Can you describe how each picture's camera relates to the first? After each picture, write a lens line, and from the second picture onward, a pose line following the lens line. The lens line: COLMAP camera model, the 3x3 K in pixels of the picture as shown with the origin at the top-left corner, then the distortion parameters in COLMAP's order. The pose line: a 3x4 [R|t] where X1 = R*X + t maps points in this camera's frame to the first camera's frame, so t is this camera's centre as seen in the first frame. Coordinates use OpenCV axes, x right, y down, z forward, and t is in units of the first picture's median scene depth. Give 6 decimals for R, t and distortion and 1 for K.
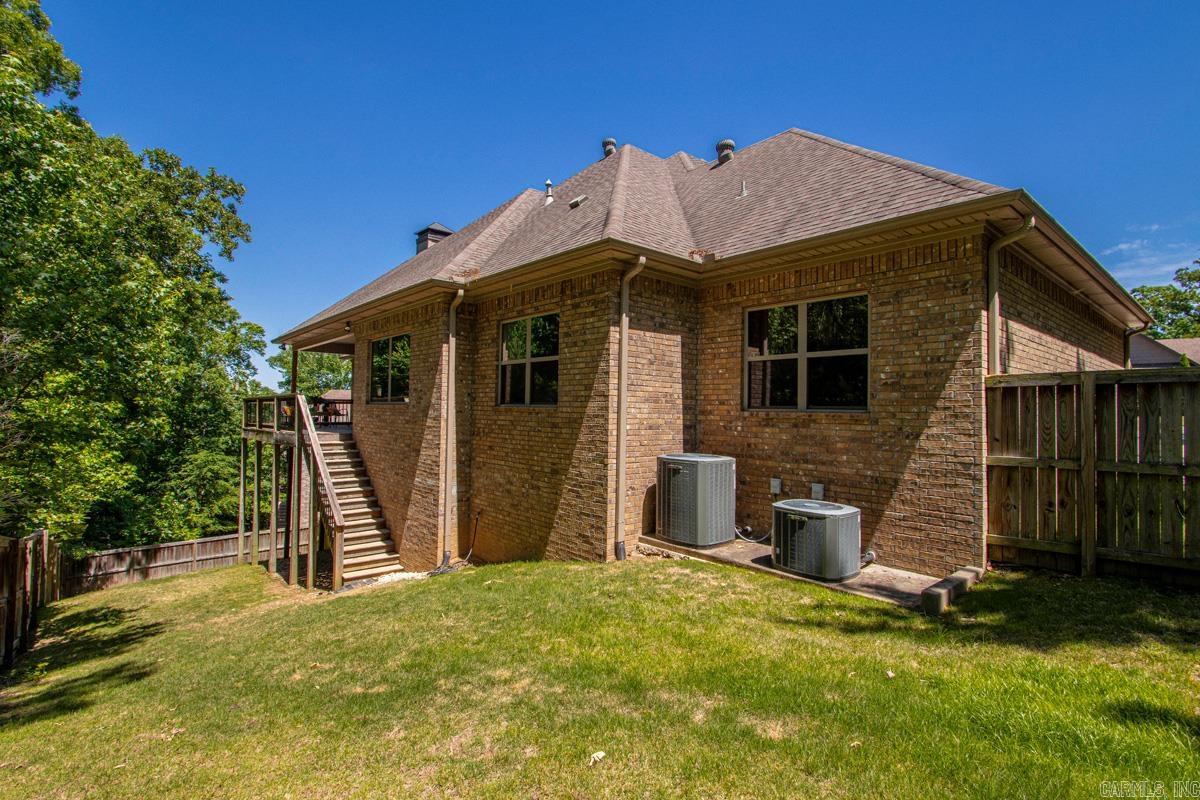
lens RADIAL K [[576.8, 0, 601.6], [0, 576.8, 402.2], [0, 0, 1]] dist [-0.016370, -0.001655]
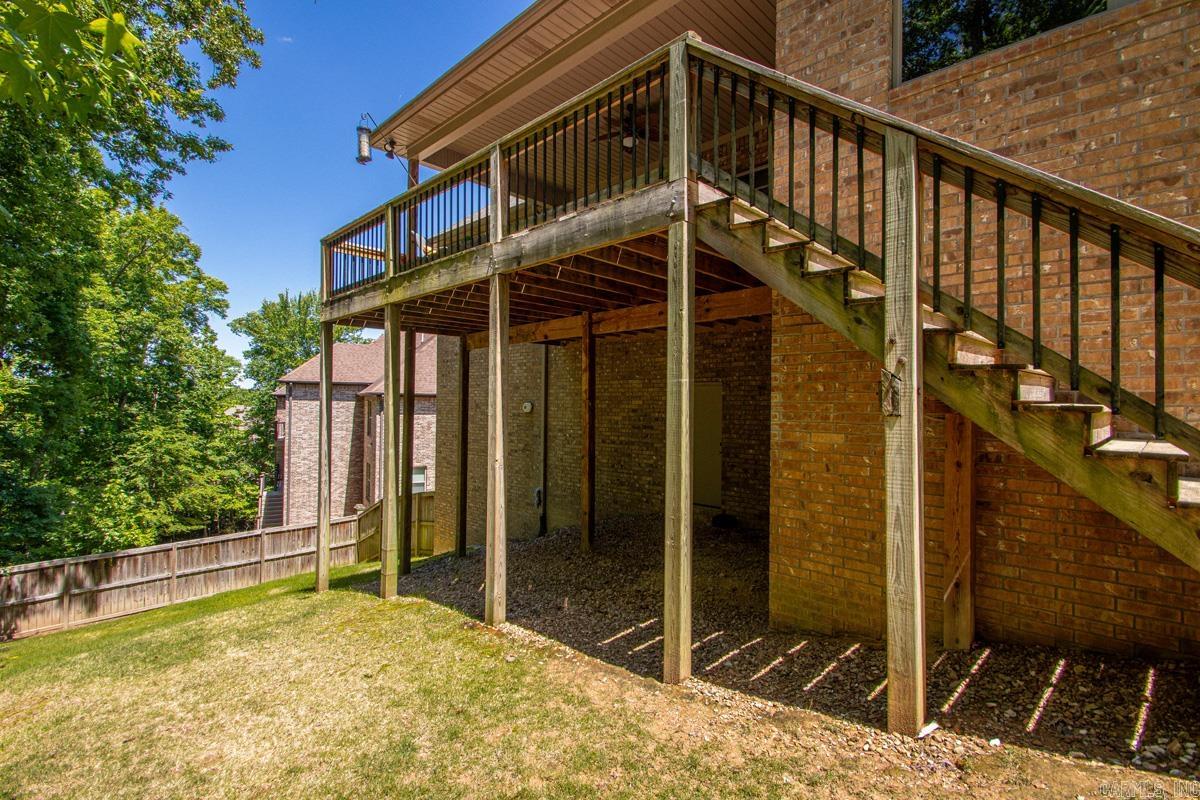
lens RADIAL K [[576.8, 0, 597.9], [0, 576.8, 401.4], [0, 0, 1]] dist [-0.016370, -0.001655]
pose [[0.997046, -0.007799, 0.076408, -0.178278], [0.007210, 0.999942, 0.007981, 0.051161], [-0.076466, -0.007406, 0.997045, 0.208346]]
